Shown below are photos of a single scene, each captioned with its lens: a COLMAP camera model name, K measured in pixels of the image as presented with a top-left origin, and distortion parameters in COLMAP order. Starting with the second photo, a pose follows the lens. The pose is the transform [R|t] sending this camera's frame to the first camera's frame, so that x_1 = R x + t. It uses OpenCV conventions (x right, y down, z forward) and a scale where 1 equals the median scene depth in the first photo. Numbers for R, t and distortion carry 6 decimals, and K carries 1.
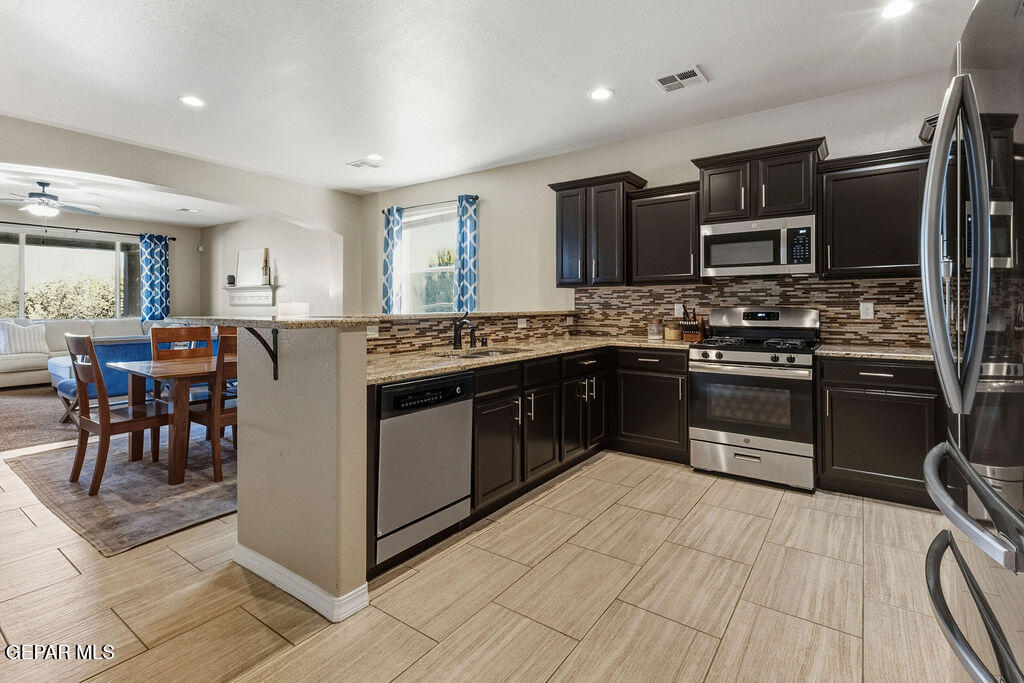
lens RADIAL K [[481.2, 0, 499.1], [0, 481.2, 307.5], [0, 0, 1]] dist [-0.000533, -0.000563]
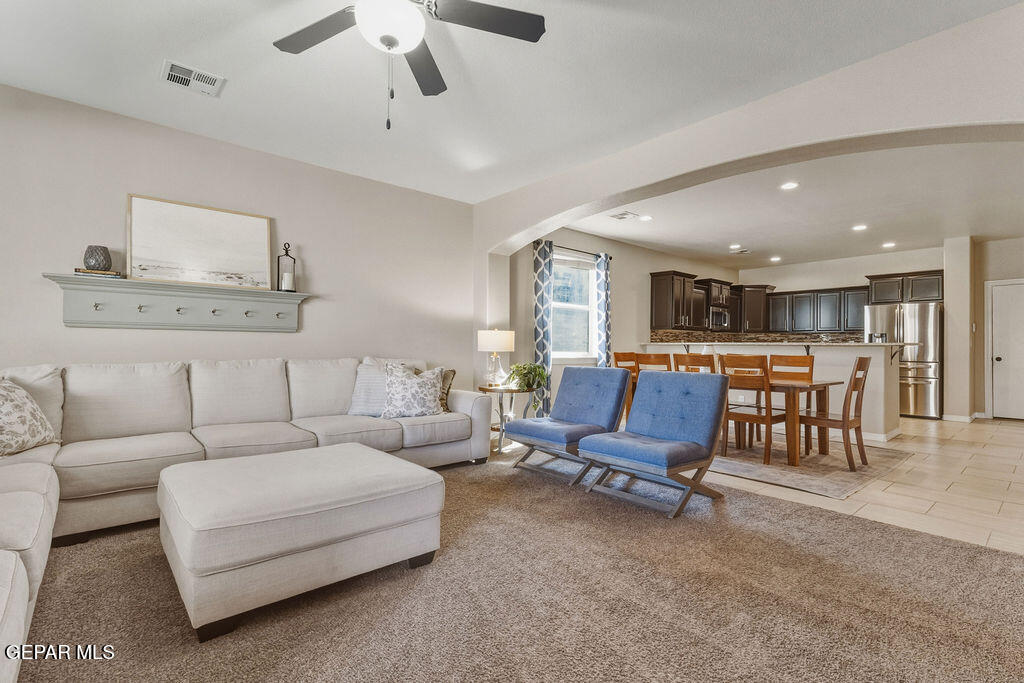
lens RADIAL K [[481.2, 0, 509.0], [0, 481.2, 343.1], [0, 0, 1]] dist [-0.000533, -0.000563]
pose [[0.225773, 0.003288, 0.974174, -1.765814], [-0.009226, 0.999957, -0.001237, 0.015470], [-0.974136, -0.008708, 0.225794, 1.208592]]
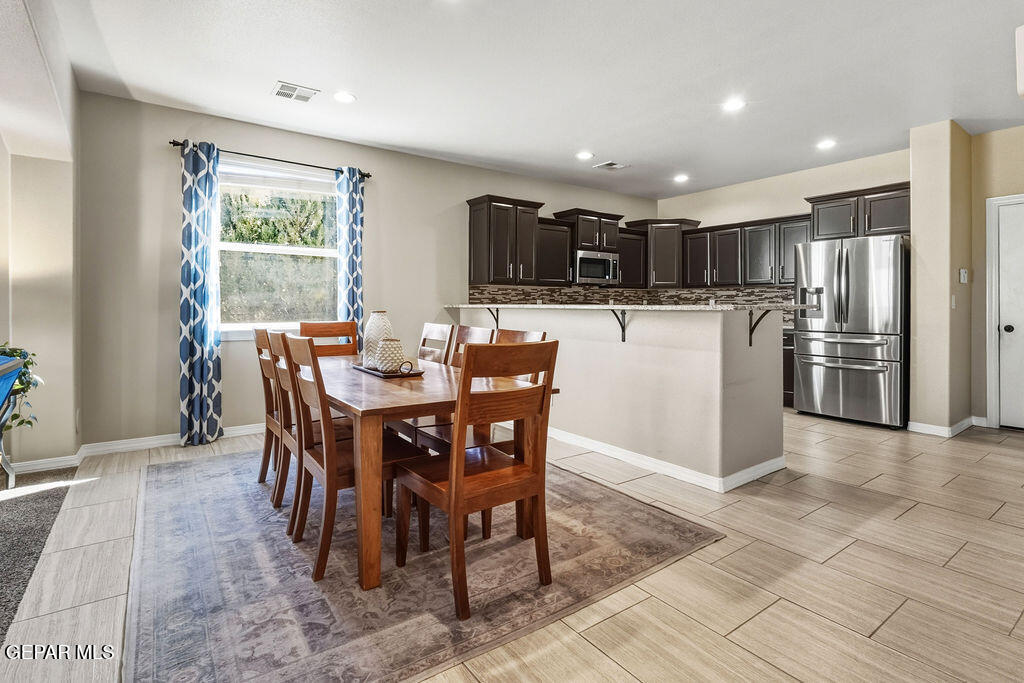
lens RADIAL K [[509.7, 0, 516.5], [0, 509.7, 307.2], [0, 0, 1]] dist [-0.010722, 0.001322]
pose [[0.304939, -0.006293, 0.952351, -1.053420], [-0.002559, 0.999969, 0.007427, 0.003528], [-0.952368, -0.004702, 0.304913, 0.572991]]
